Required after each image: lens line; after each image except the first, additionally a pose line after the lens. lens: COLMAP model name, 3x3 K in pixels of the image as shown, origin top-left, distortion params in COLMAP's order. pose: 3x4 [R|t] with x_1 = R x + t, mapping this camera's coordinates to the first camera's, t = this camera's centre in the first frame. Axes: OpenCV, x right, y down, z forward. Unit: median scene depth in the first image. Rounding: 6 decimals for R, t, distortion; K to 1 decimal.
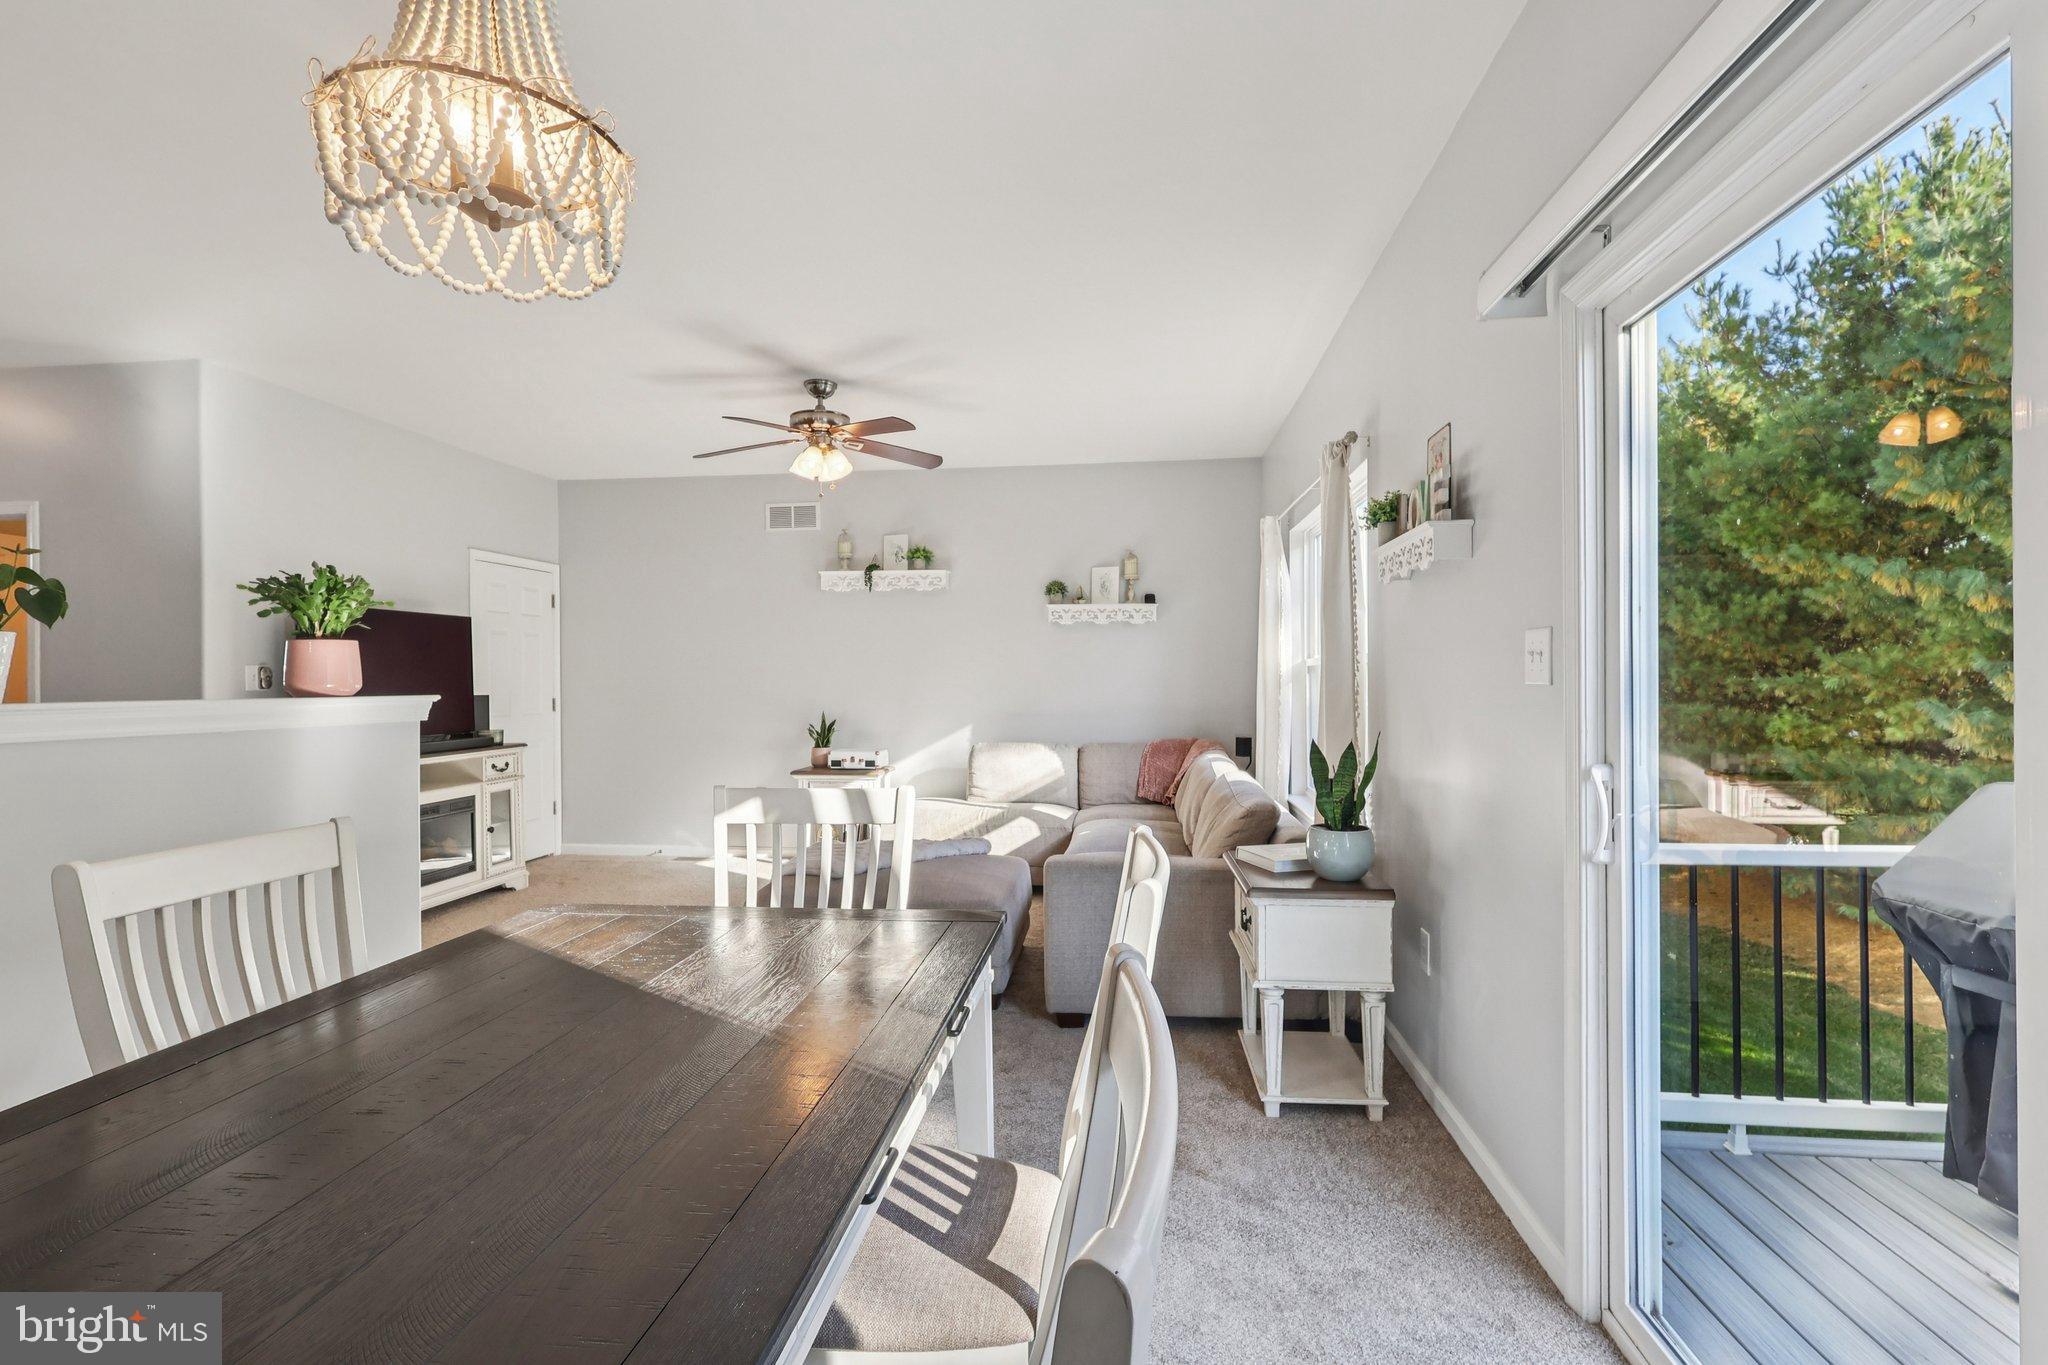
lens RADIAL K [[956.8, 0, 1019.2], [0, 956.8, 680.6], [0, 0, 1]] dist [-0.001043, -0.000666]
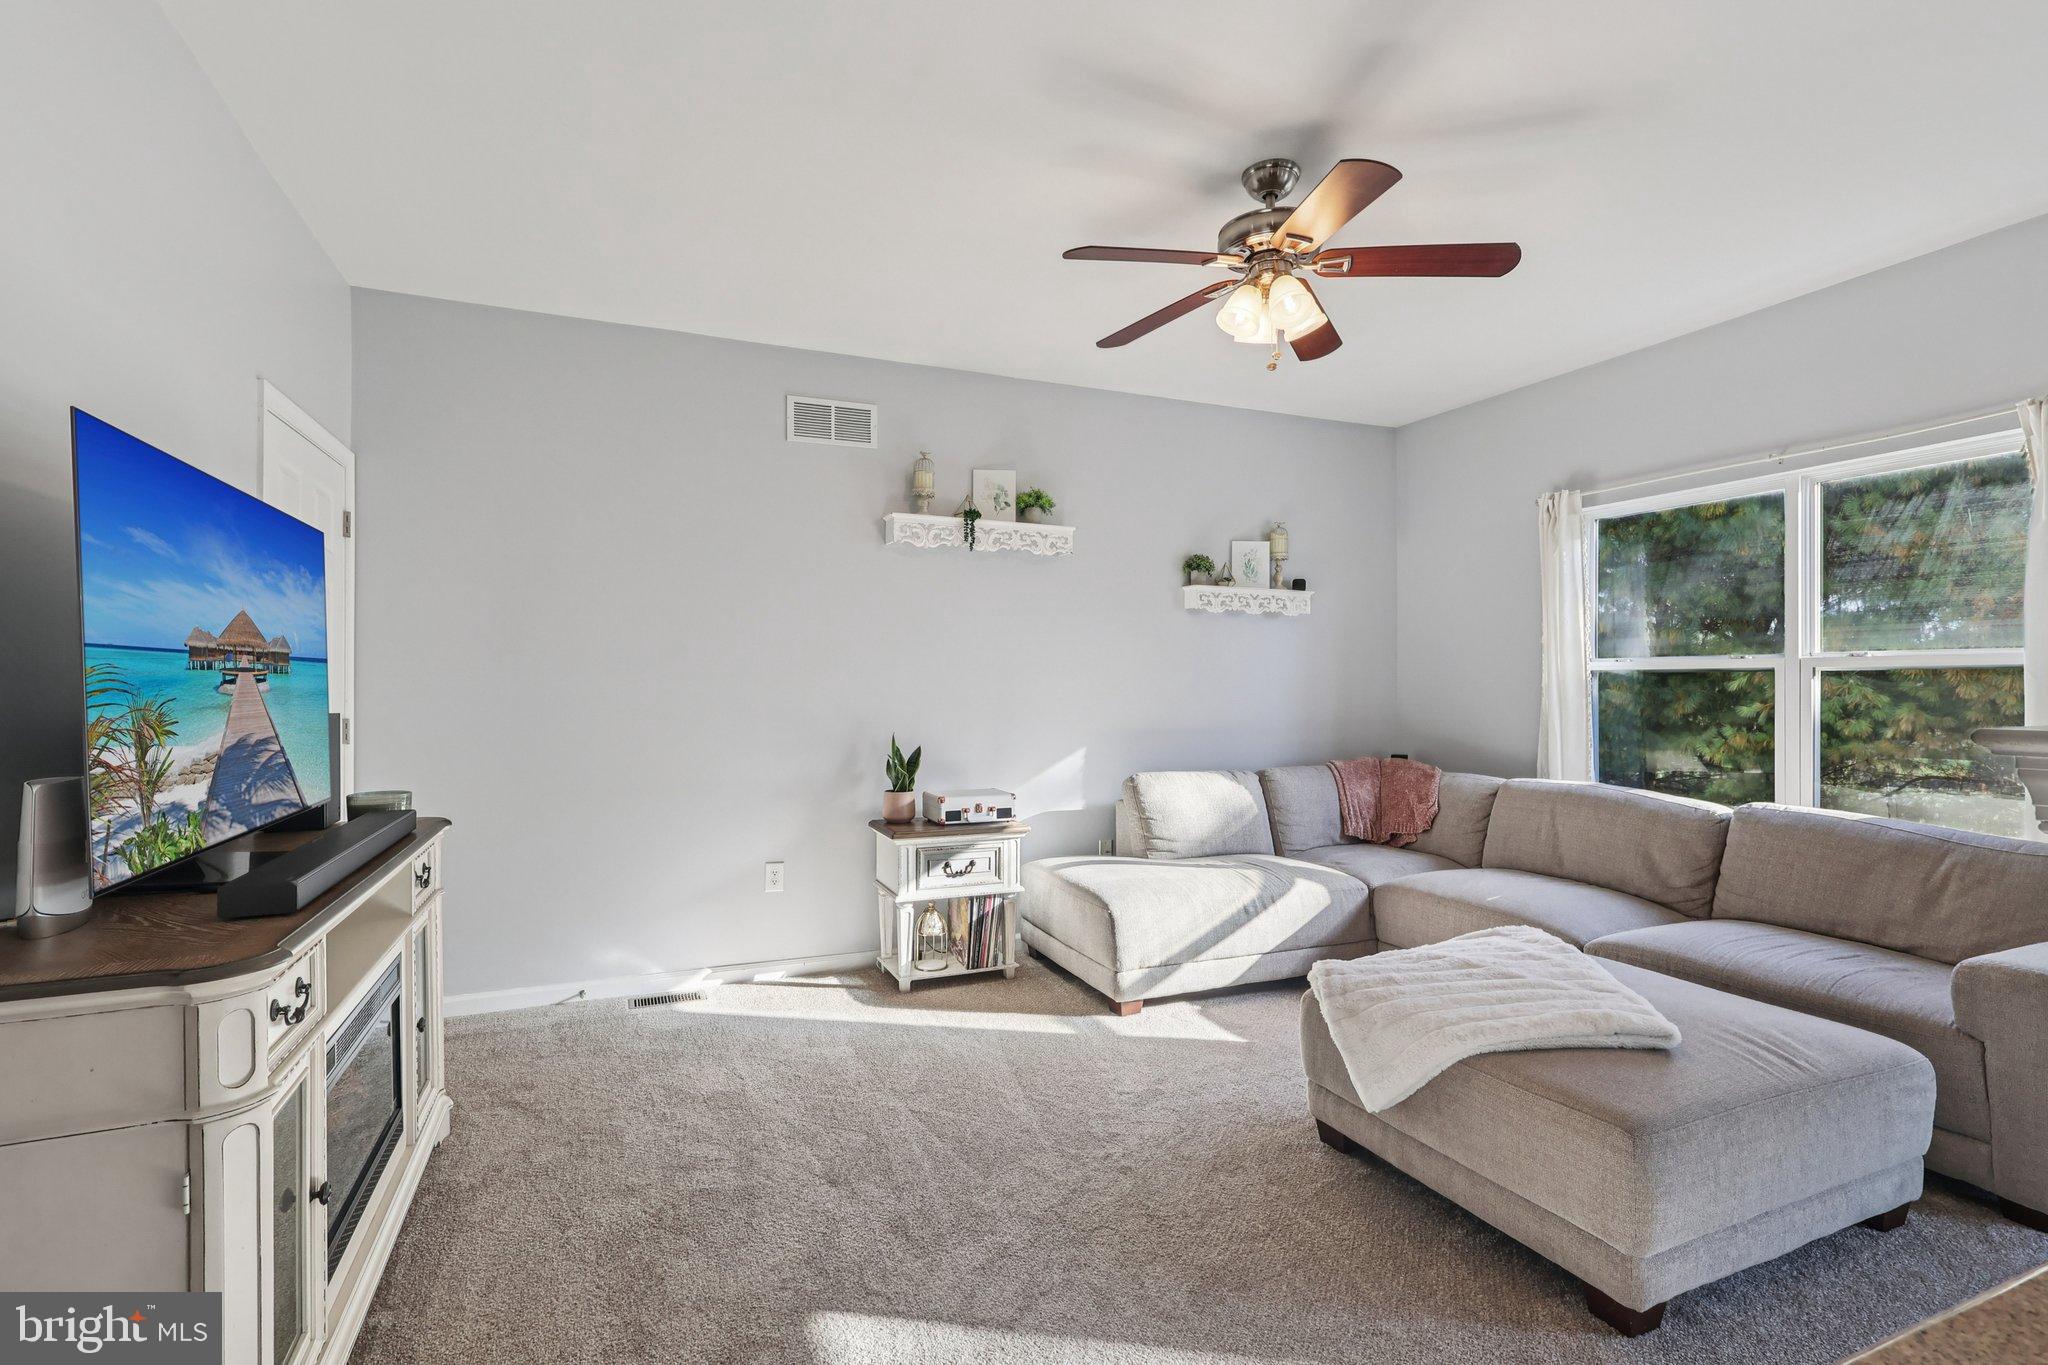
lens RADIAL K [[956.8, 0, 1019.2], [0, 956.8, 680.6], [0, 0, 1]] dist [-0.001043, -0.000666]
pose [[0.869069, 0.007796, 0.494629, -0.452471], [-0.001615, 0.999915, -0.012922, 0.004903], [-0.494688, 0.010431, 0.869008, 0.414072]]
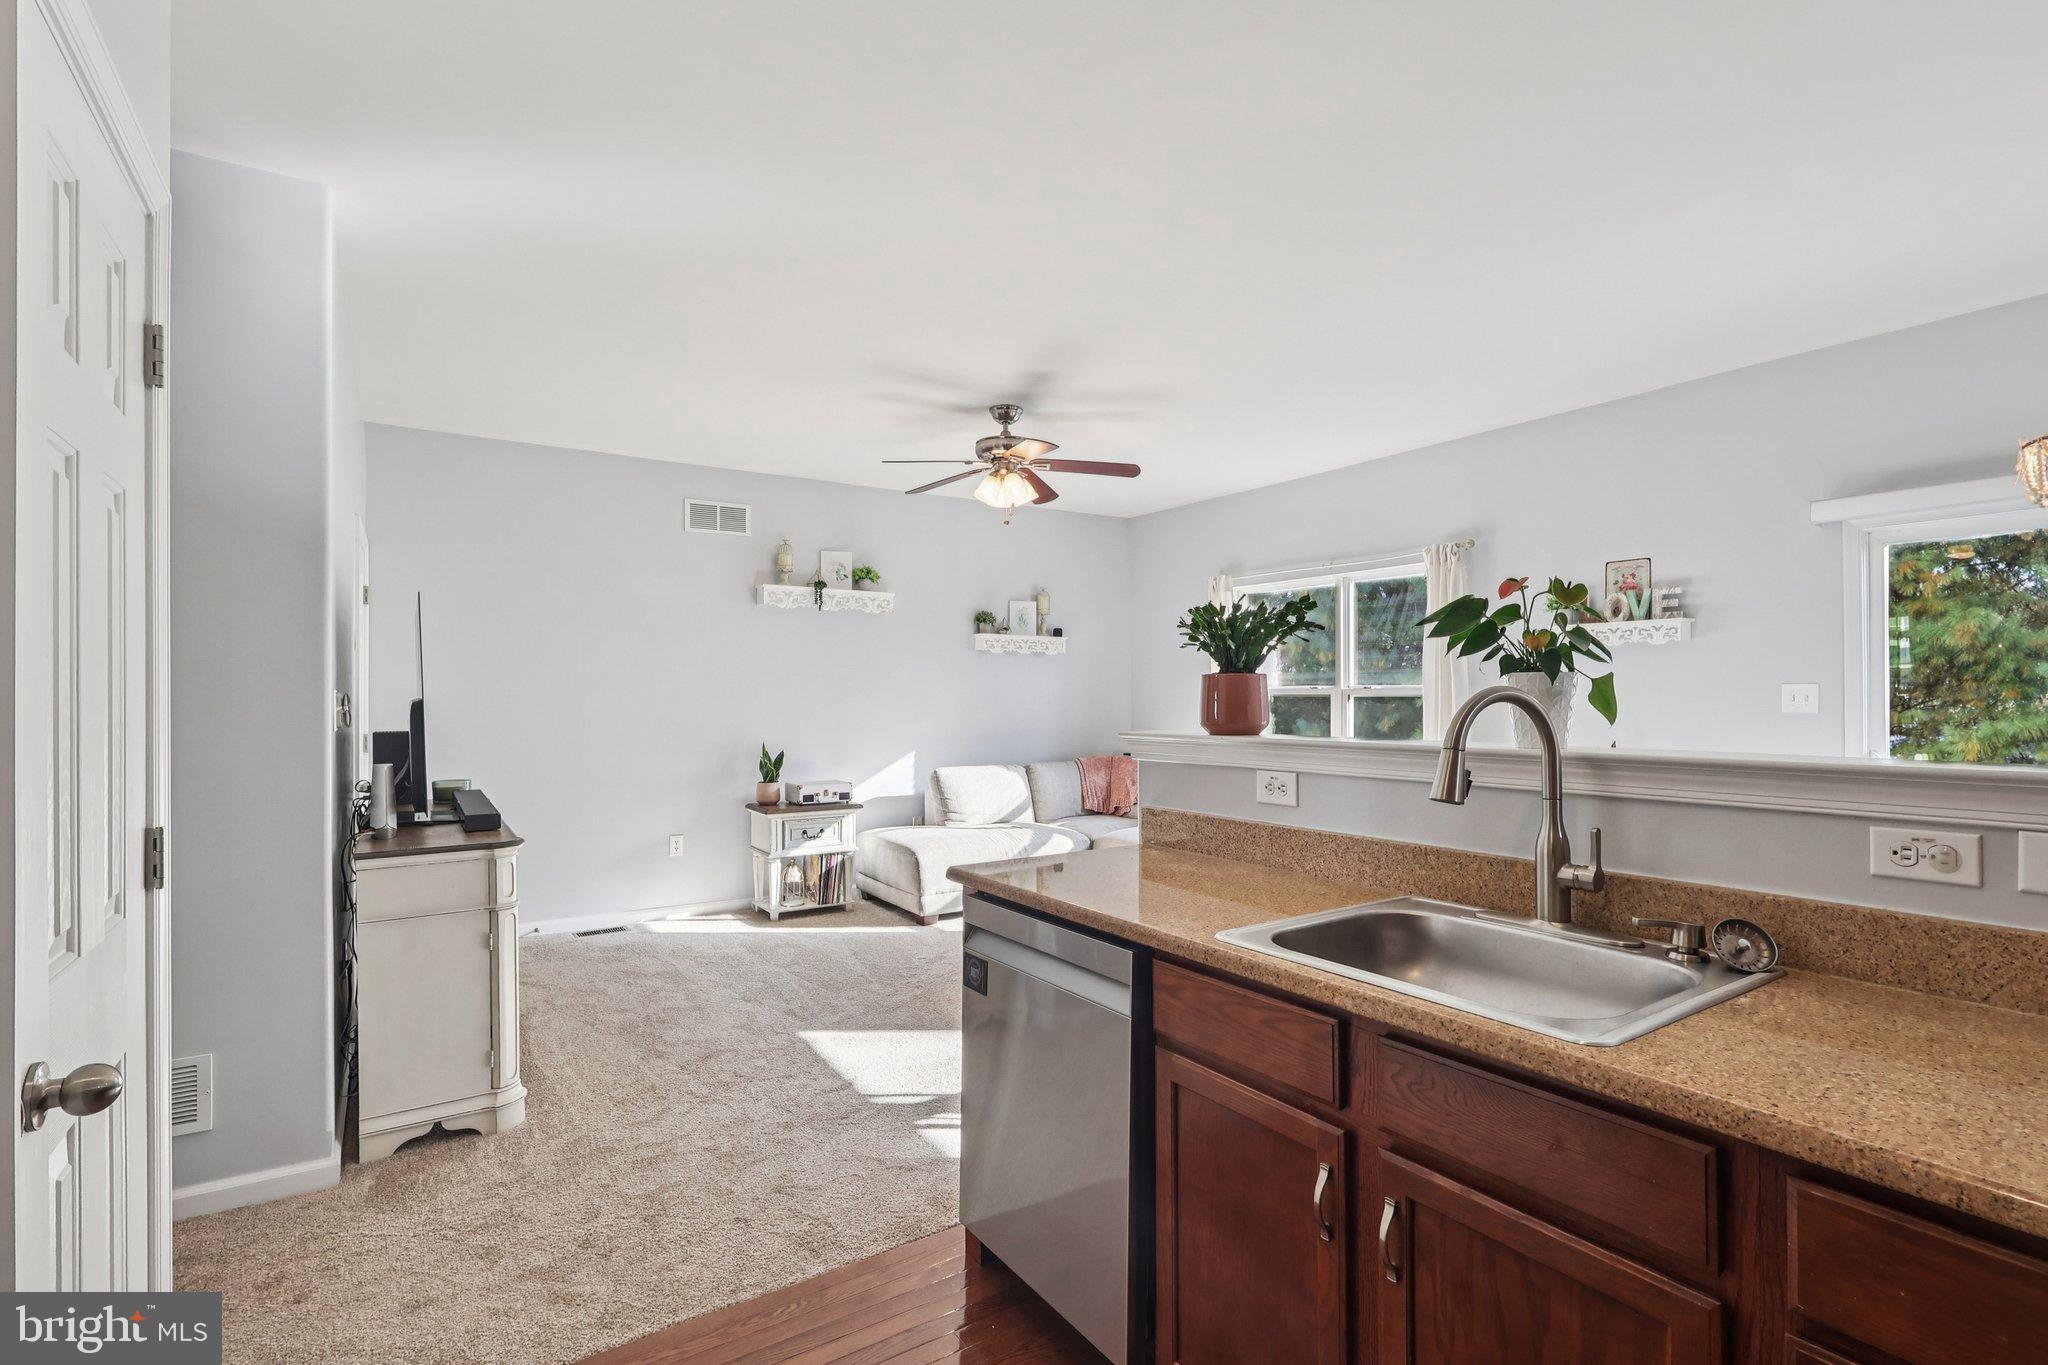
lens RADIAL K [[967.0, 0, 1028.9], [0, 967.0, 691.0], [0, 0, 1]] dist [-0.000896, -0.000225]
pose [[0.764100, 0.006741, 0.645062, -0.604054], [0.001434, 0.999925, -0.012147, -0.003828], [-0.645096, 0.010206, 0.764034, 0.158330]]
